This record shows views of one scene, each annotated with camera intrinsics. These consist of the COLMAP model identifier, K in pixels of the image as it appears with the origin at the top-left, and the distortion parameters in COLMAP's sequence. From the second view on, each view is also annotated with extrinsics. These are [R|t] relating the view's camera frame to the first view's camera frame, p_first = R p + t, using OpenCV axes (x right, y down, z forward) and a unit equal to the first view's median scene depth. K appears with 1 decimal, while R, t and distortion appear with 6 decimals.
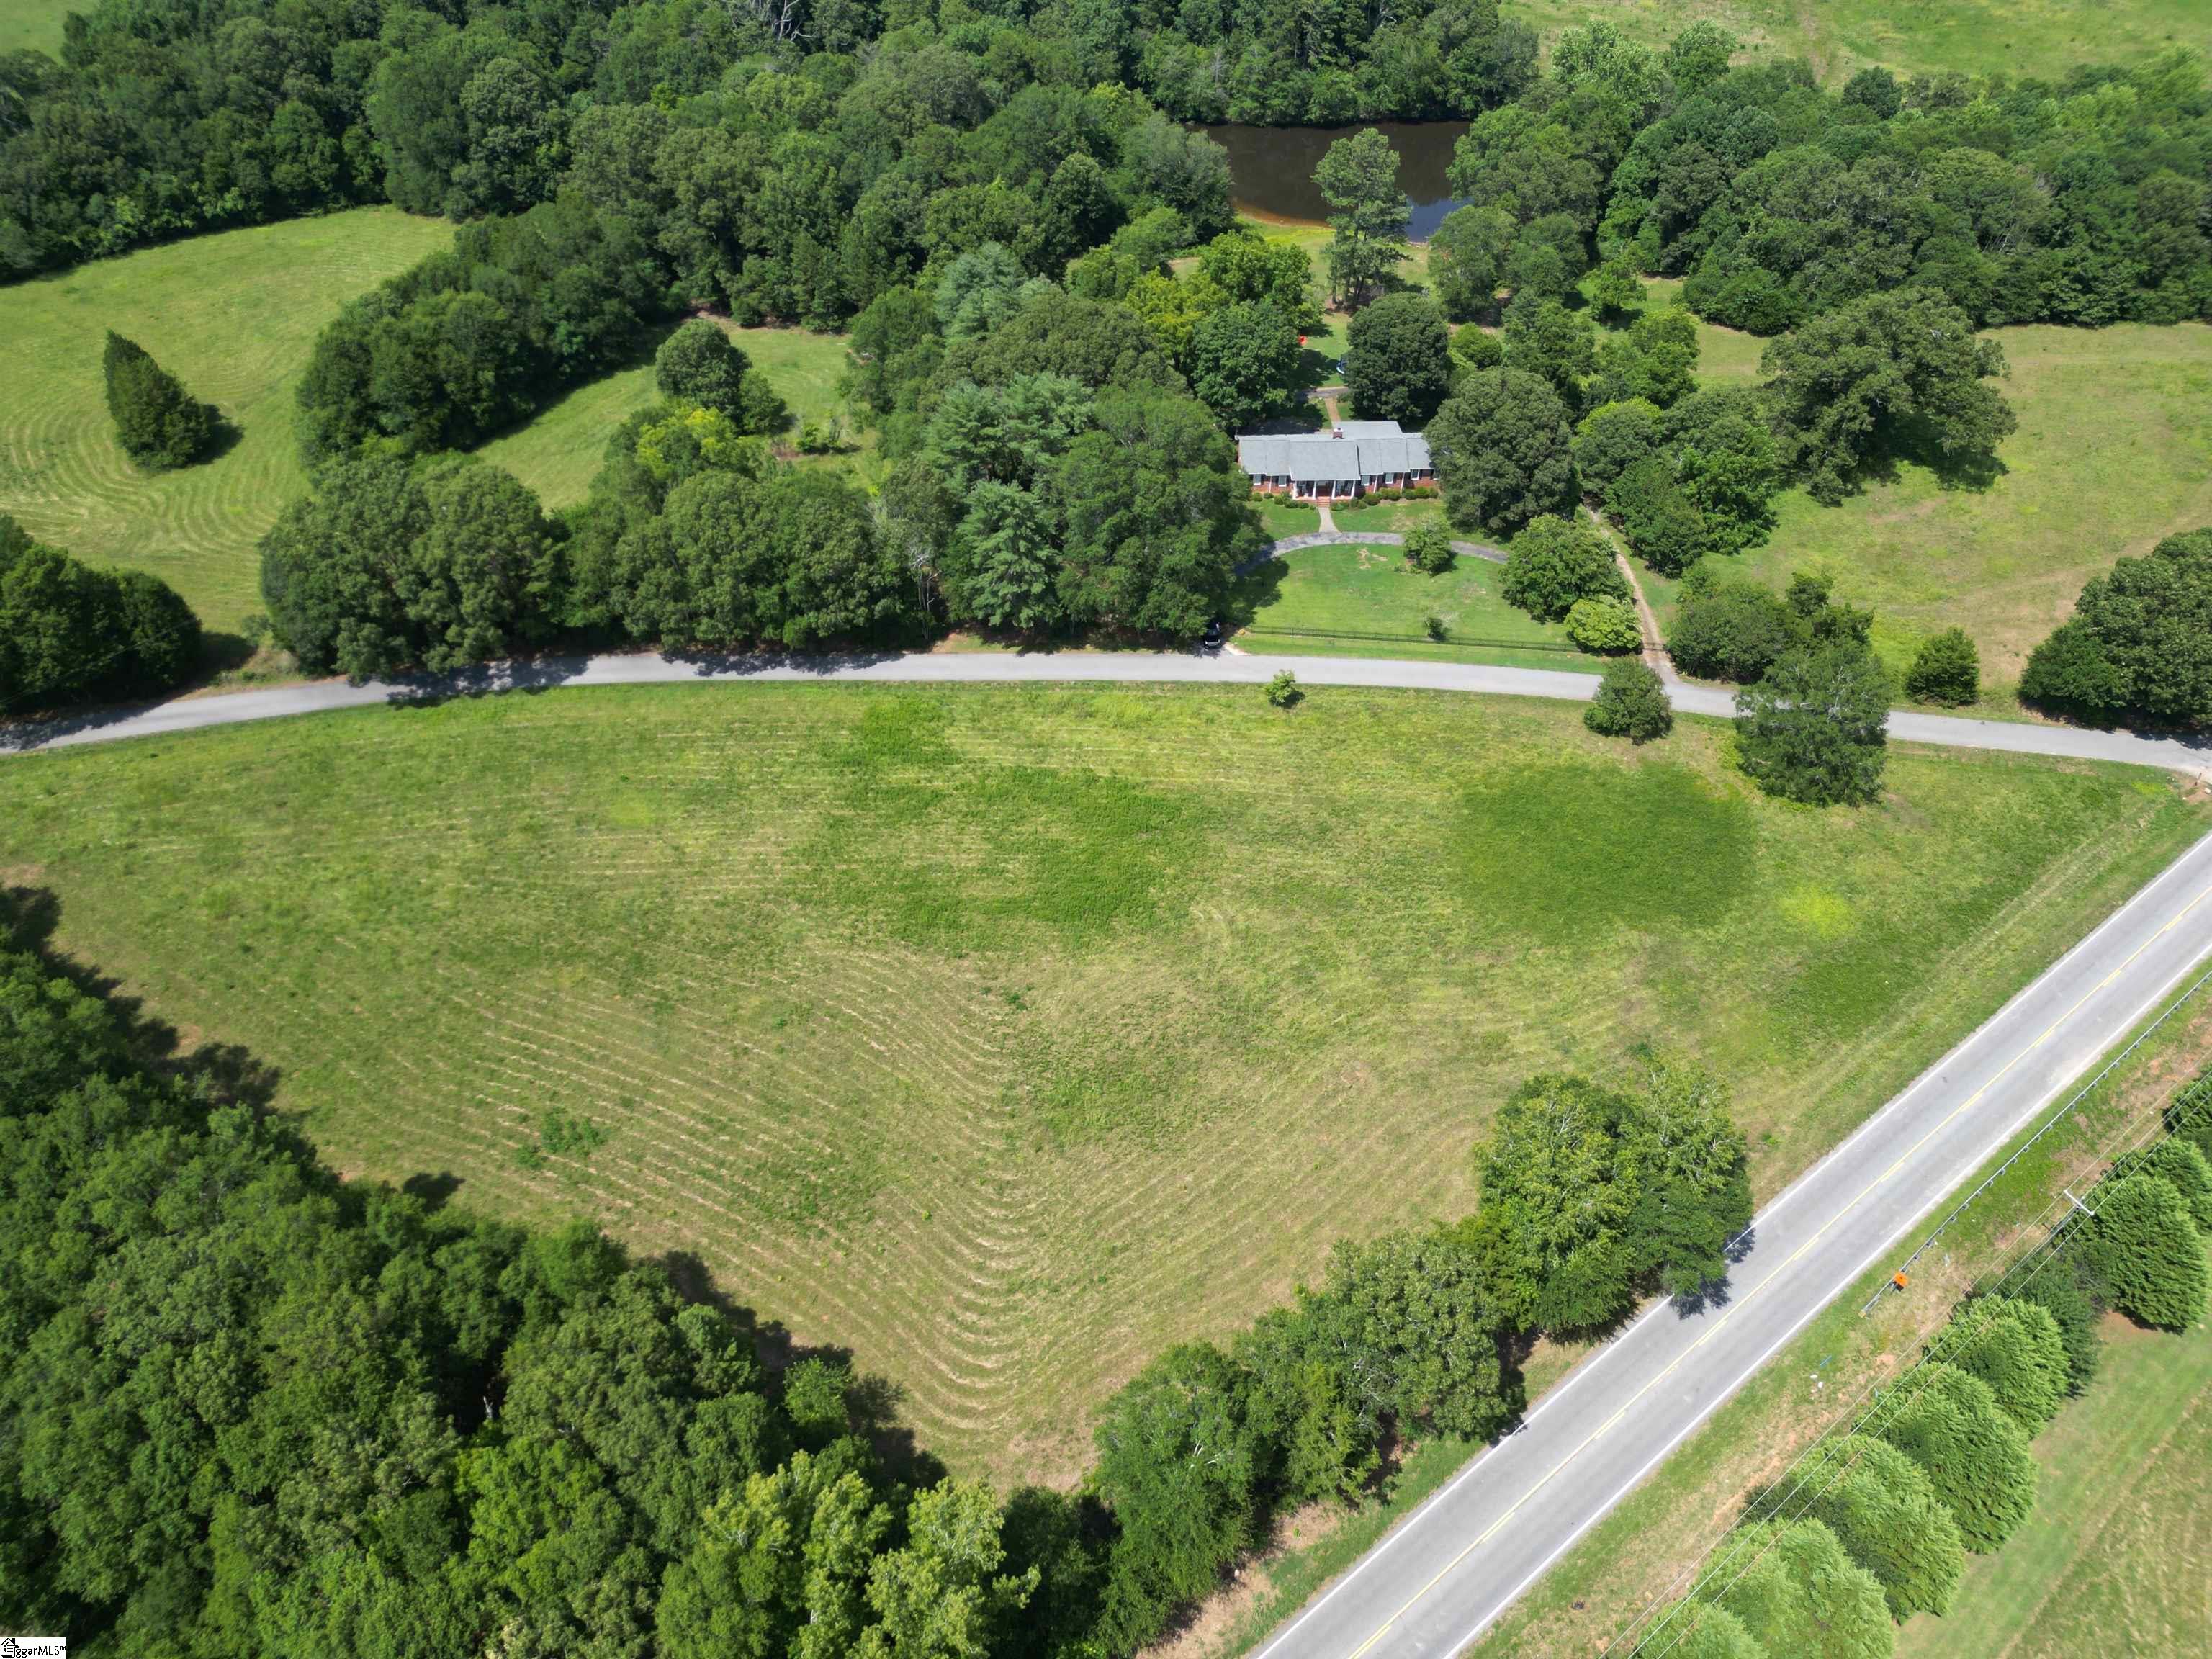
lens RADIAL K [[1542.9, 0, 1101.4], [0, 1542.9, 830.2], [0, 0, 1]] dist [0.067085, -0.059748]
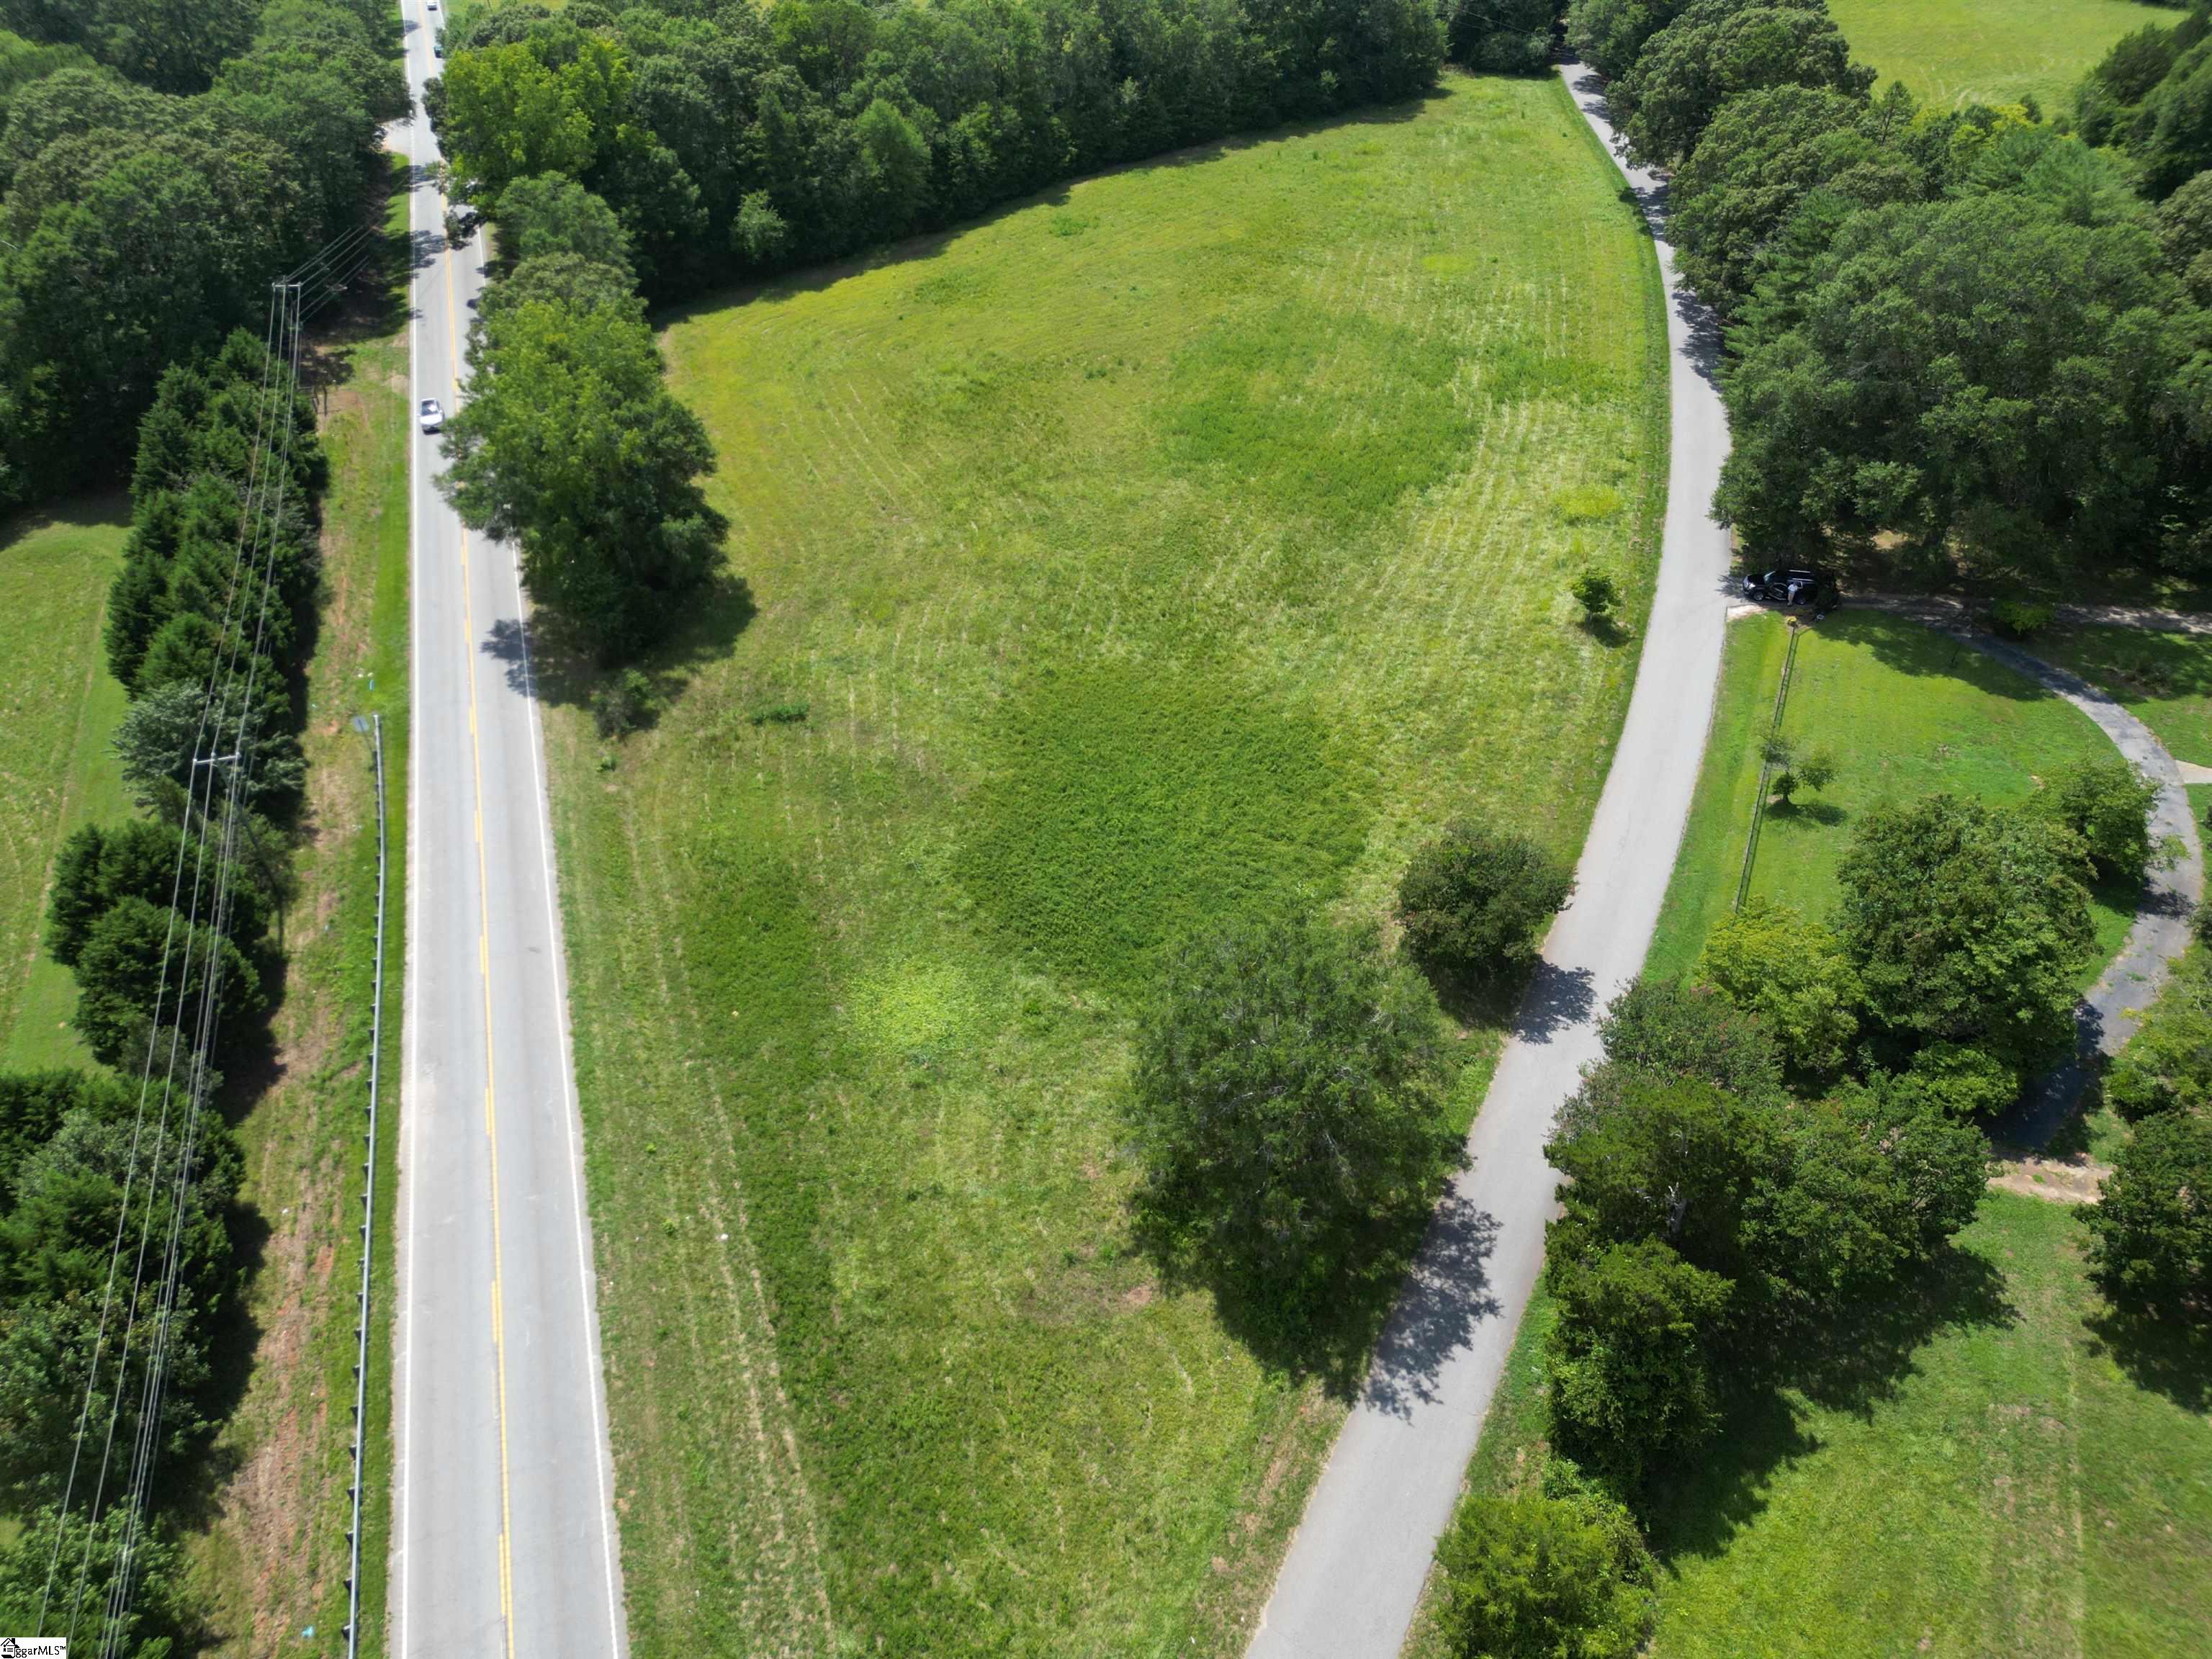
lens RADIAL K [[1542.9, 0, 1099.9], [0, 1542.9, 834.2], [0, 0, 1]] dist [0.067085, -0.059748]
pose [[-0.323213, 0.582484, -0.745819, 0.736606], [-0.628368, 0.457197, 0.629384, -0.329731], [0.707592, 0.672074, 0.218242, 0.803153]]
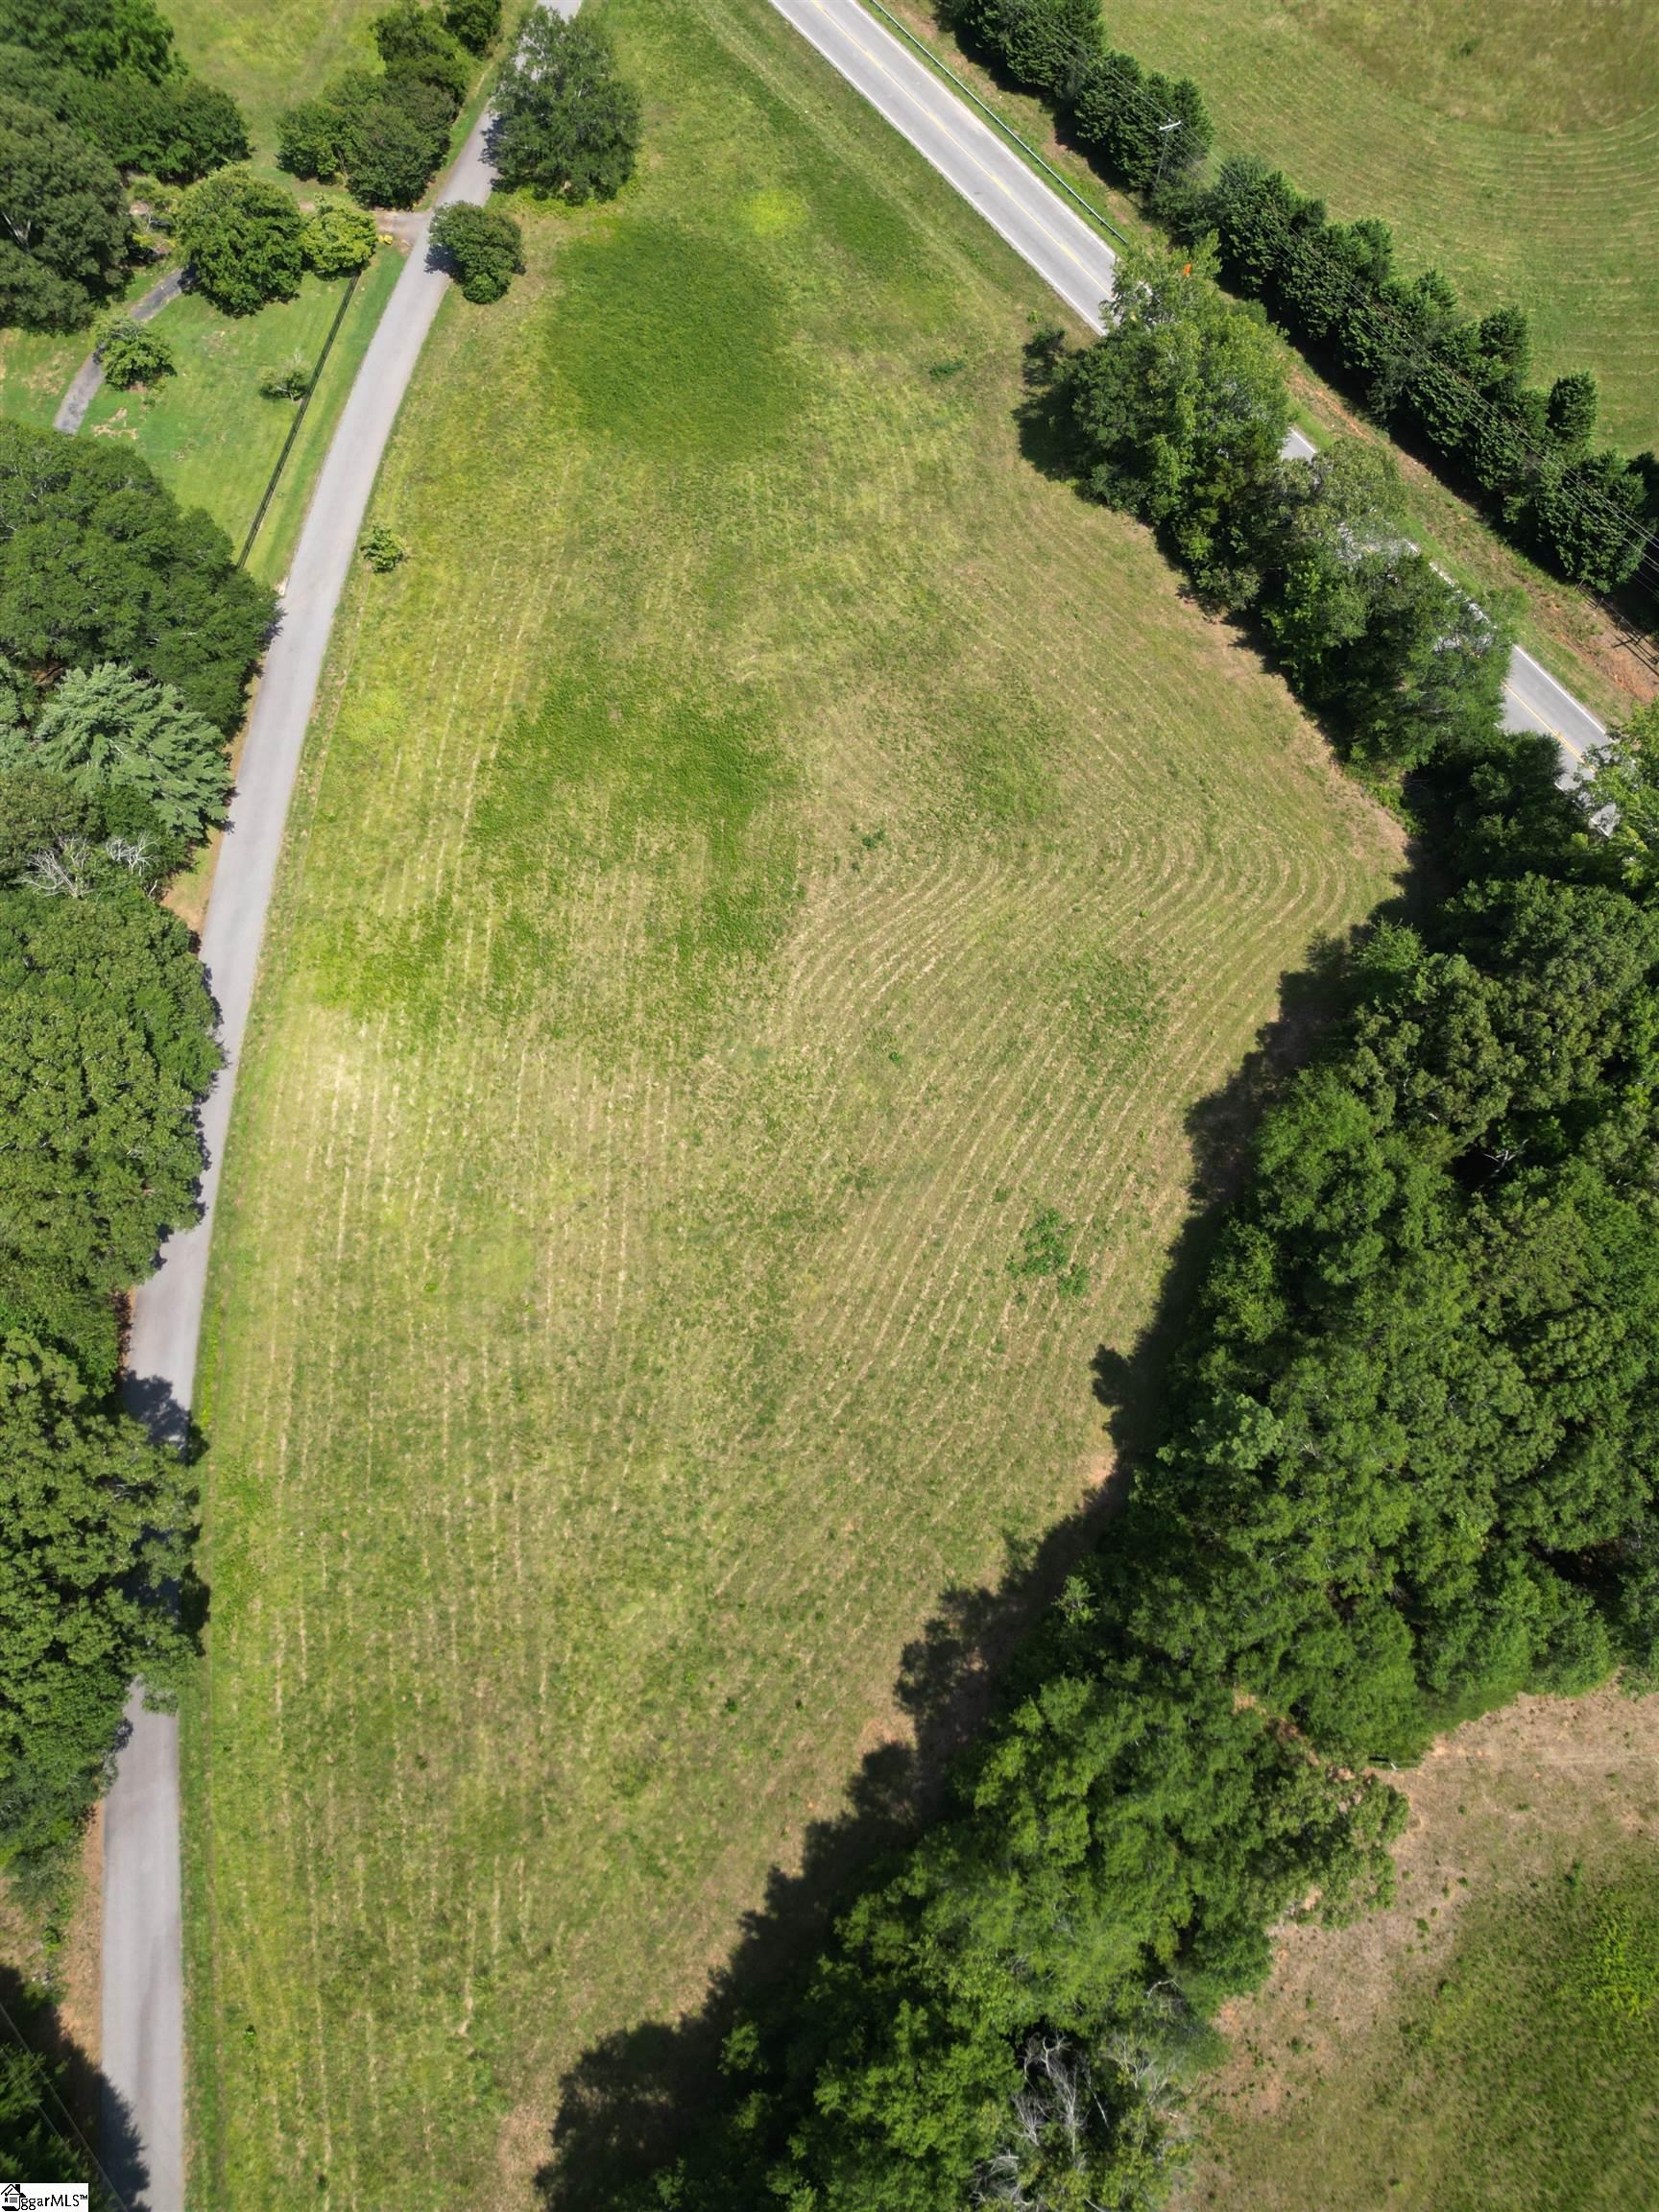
lens RADIAL K [[1542.9, 0, 819.8], [0, 1542.9, 1105.6], [0, 0, 1]] dist [0.067085, -0.059748]
pose [[0.080358, -0.924518, 0.372570, -0.461143], [0.676921, 0.324982, 0.660428, -0.397663], [-0.731656, 0.199130, 0.651940, 0.357153]]
